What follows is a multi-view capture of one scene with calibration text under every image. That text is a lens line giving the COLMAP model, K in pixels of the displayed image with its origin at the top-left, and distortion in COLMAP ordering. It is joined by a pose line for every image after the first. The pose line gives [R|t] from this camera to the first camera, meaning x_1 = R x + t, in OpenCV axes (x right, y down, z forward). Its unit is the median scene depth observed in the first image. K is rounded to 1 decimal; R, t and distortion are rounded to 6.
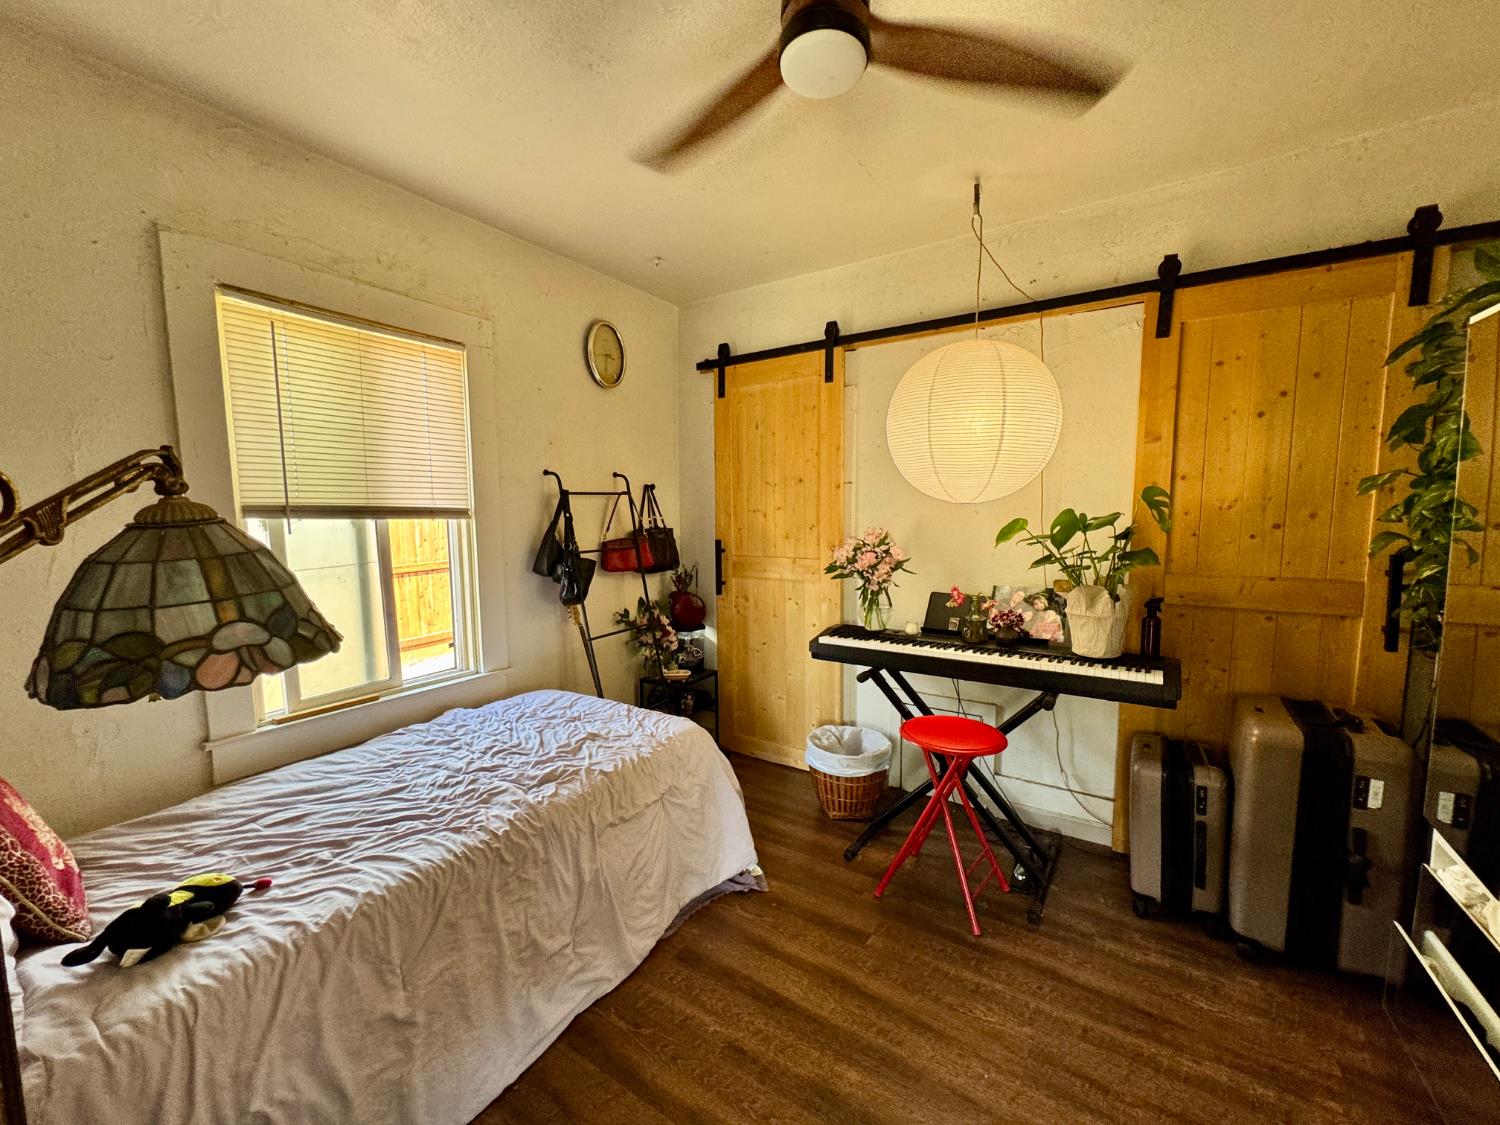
lens RADIAL K [[601.3, 0, 752.2], [0, 601.3, 561.2], [0, 0, 1]] dist [-0.000782, 0.000233]
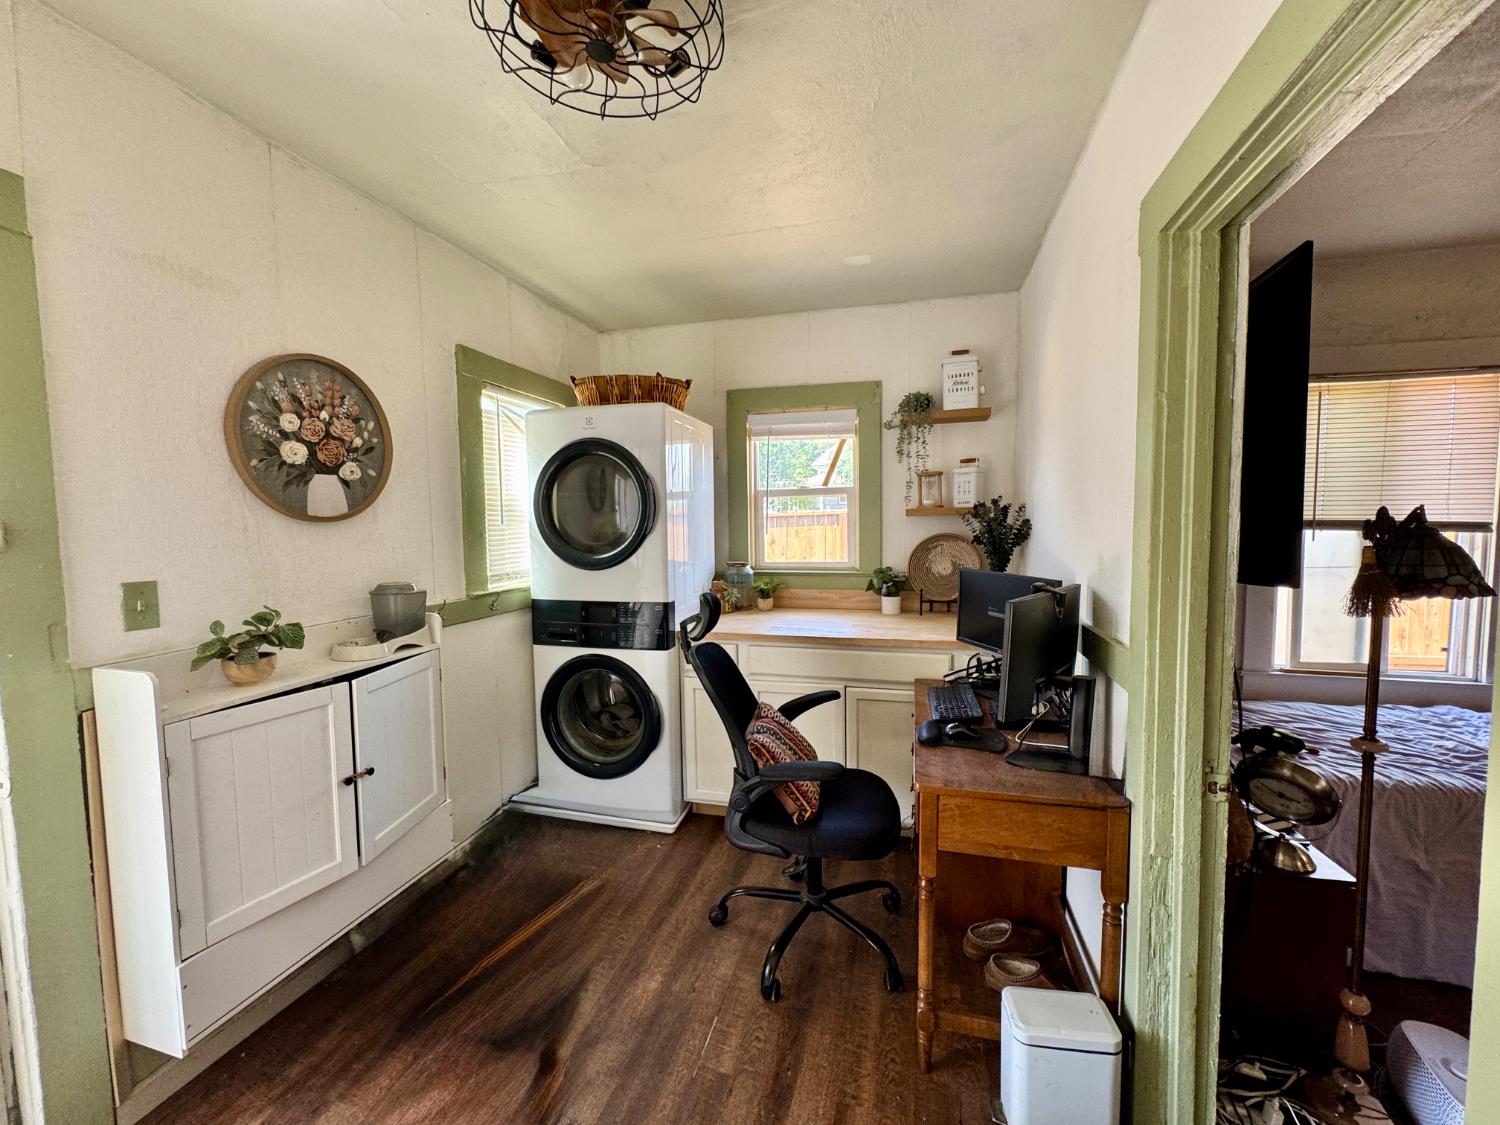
lens RADIAL K [[601.3, 0, 752.2], [0, 601.3, 561.2], [0, 0, 1]] dist [-0.000782, 0.000233]
pose [[0.309994, 0.071654, -0.948034, 0.252786], [-0.084029, 0.995319, 0.047751, 0.071524], [0.947018, 0.064860, 0.314564, -1.077344]]
